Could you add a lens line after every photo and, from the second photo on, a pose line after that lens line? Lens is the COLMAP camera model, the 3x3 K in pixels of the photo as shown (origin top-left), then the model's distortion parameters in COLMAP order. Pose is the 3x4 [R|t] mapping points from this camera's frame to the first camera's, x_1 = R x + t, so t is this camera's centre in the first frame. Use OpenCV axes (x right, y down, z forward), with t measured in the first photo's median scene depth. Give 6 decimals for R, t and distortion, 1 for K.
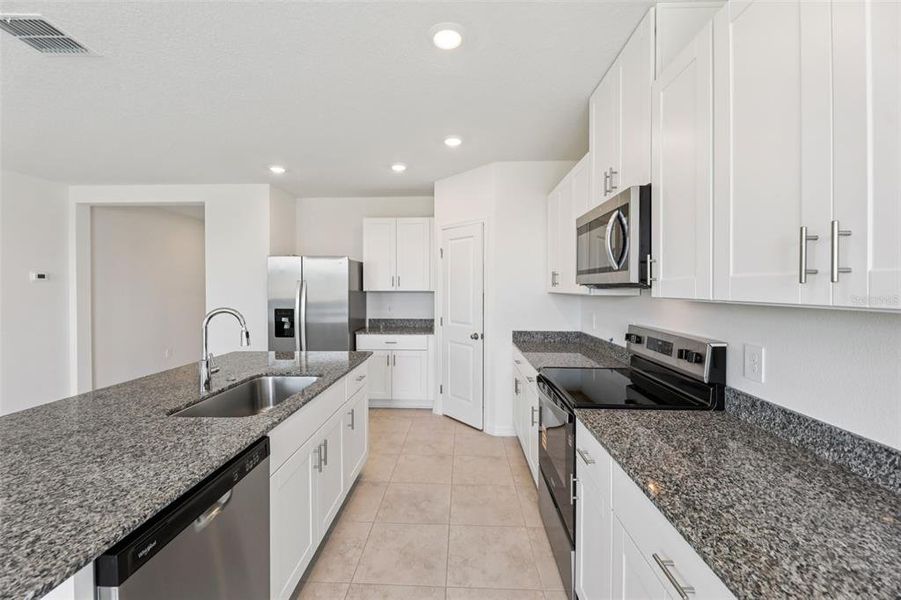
lens RADIAL K [[355.2, 0, 449.9], [0, 355.2, 285.0], [0, 0, 1]] dist [0.002974, -0.002998]
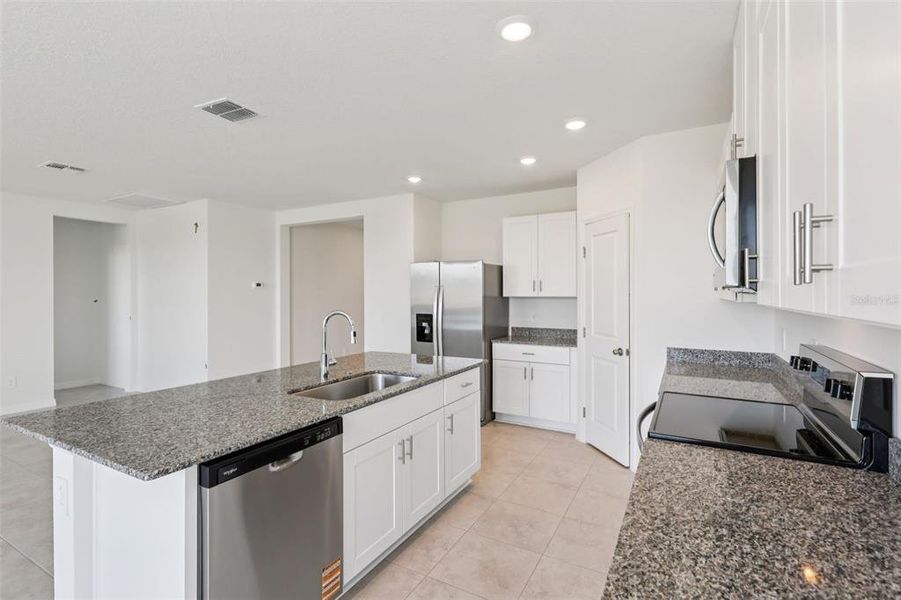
lens RADIAL K [[420.4, 0, 467.6], [0, 420.4, 285.9], [0, 0, 1]] dist [0.004378, -0.000244]
pose [[0.898812, -0.010180, -0.438215, 0.247361], [0.005769, 0.999918, -0.011397, 0.001436], [0.438296, 0.007716, 0.898798, -0.043173]]
